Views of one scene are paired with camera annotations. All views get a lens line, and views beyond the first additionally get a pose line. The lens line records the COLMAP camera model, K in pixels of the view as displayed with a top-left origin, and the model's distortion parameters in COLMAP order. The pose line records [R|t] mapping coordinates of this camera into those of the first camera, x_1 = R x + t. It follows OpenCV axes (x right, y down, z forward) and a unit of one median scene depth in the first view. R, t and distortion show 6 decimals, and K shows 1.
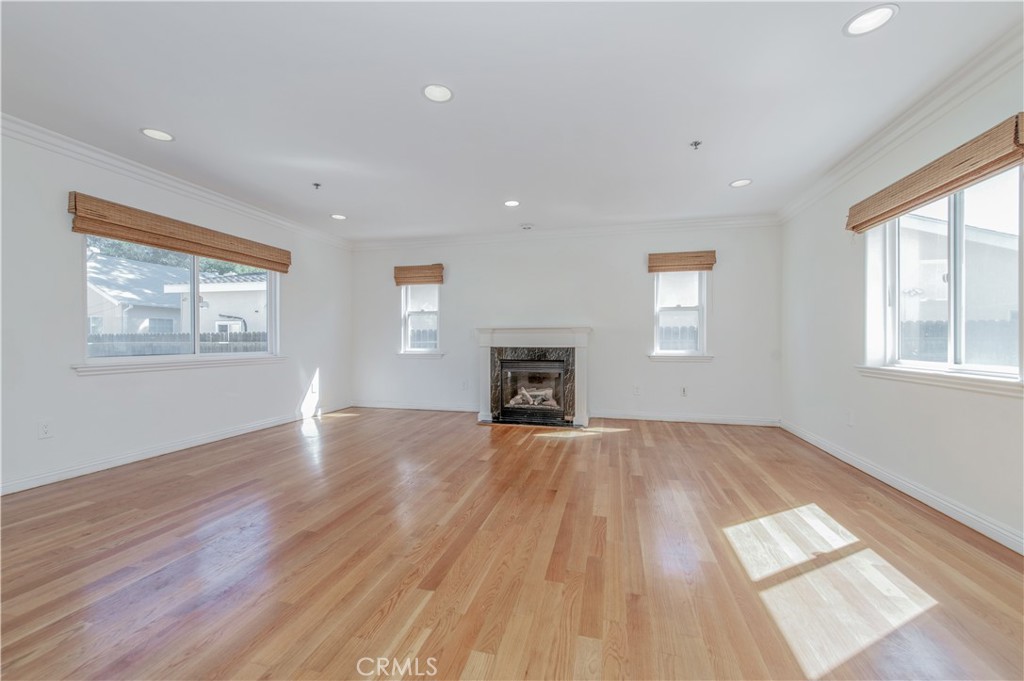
lens RADIAL K [[399.7, 0, 517.5], [0, 399.7, 345.1], [0, 0, 1]] dist [0.012452, -0.002301]
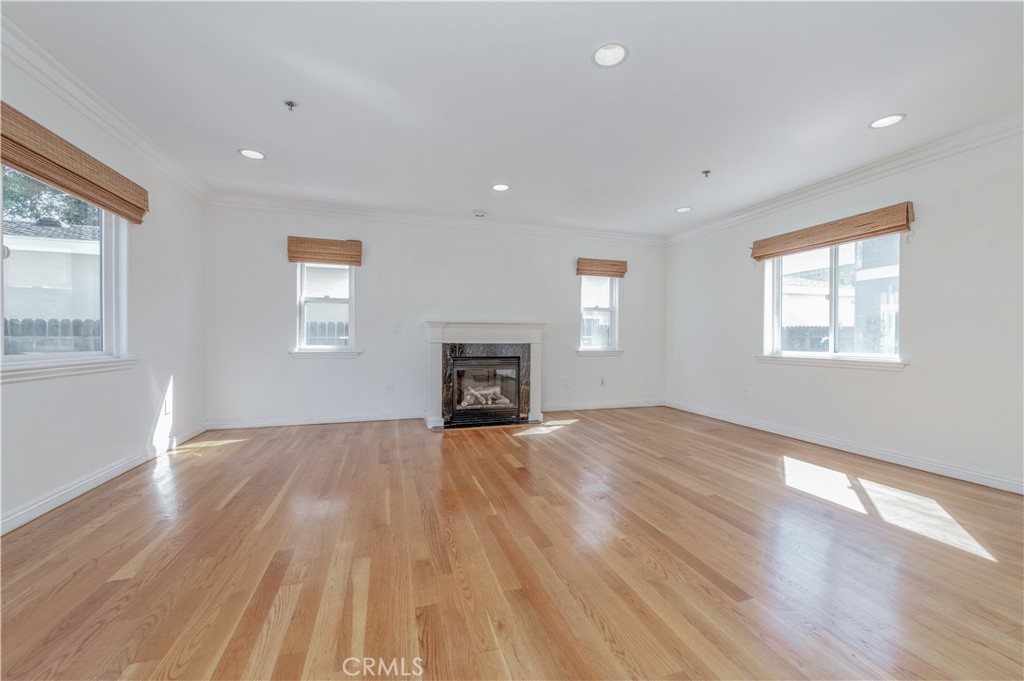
lens RADIAL K [[399.7, 0, 511.4], [0, 399.7, 344.7], [0, 0, 1]] dist [0.012452, -0.002301]
pose [[0.854602, -0.003348, 0.519273, -0.604338], [0.000629, 0.999985, 0.005413, 0.005251], [-0.519283, -0.004299, 0.854592, 0.248764]]
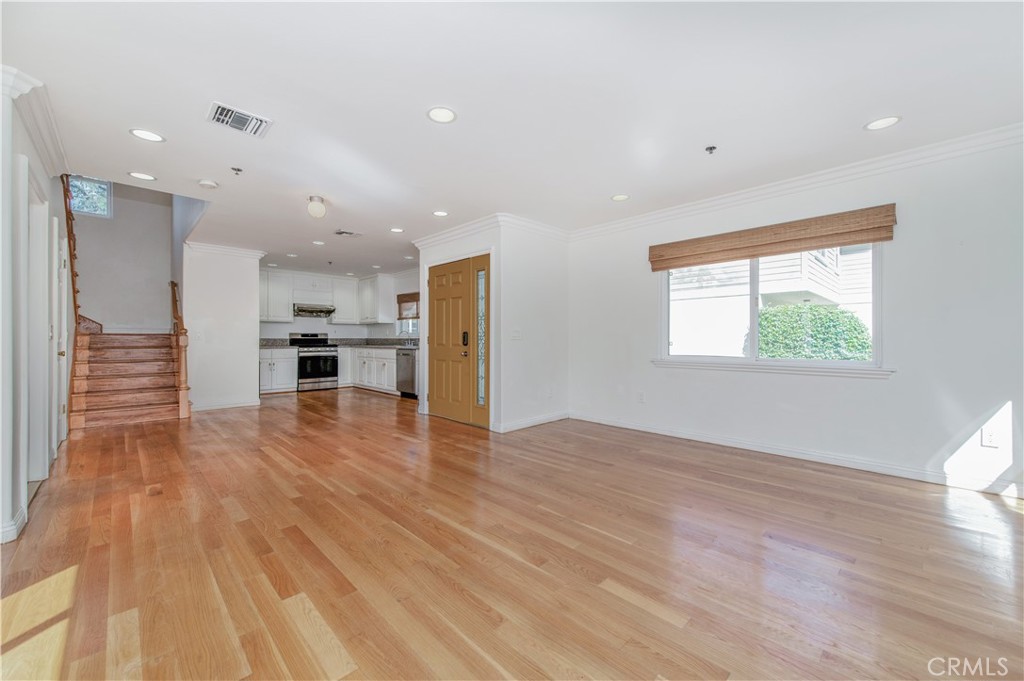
lens RADIAL K [[399.7, 0, 506.7], [0, 399.7, 342.3], [0, 0, 1]] dist [0.012452, -0.002301]
pose [[-0.539472, 0.006764, -0.841976, 0.434428], [-0.011265, 0.999820, 0.015249, -0.028172], [0.841928, 0.017711, -0.539299, 1.230782]]
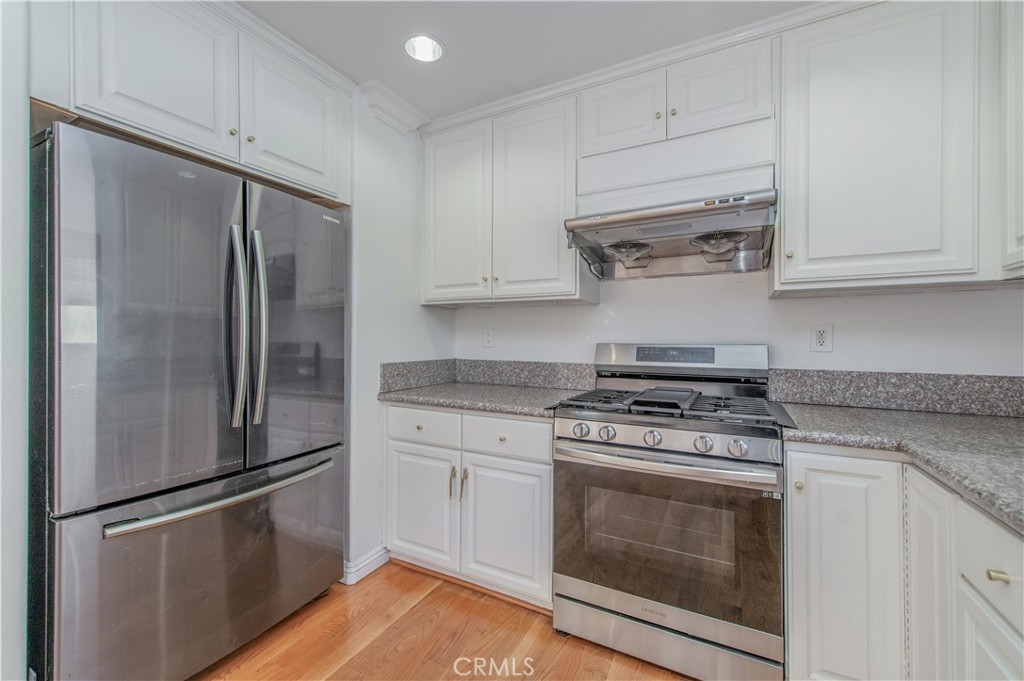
lens RADIAL K [[399.7, 0, 491.7], [0, 399.7, 338.1], [0, 0, 1]] dist [0.012452, -0.002301]
pose [[-0.958715, -0.003701, 0.284344, -1.063591], [-0.001406, 0.999965, 0.008274, -0.048359], [-0.284365, 0.007533, -0.958687, -0.717663]]
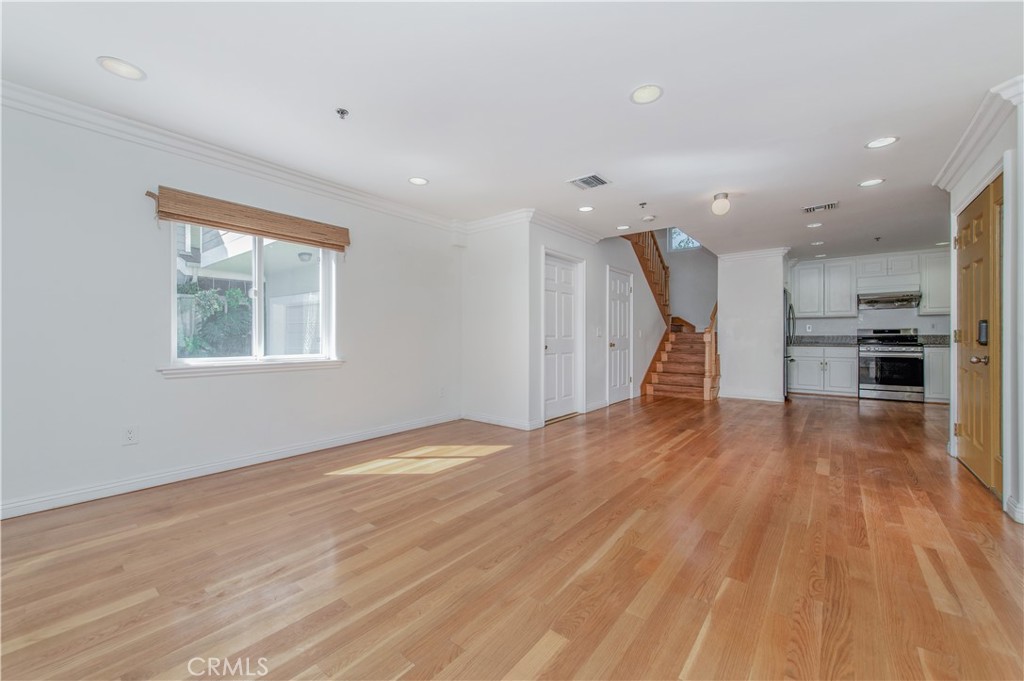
lens RADIAL K [[399.7, 0, 519.8], [0, 399.7, 335.6], [0, 0, 1]] dist [0.012452, -0.002301]
pose [[-0.910625, 0.002494, 0.413226, -0.233960], [0.005732, 0.999962, 0.006597, -0.021865], [-0.413194, 0.008376, -0.910605, 1.462541]]
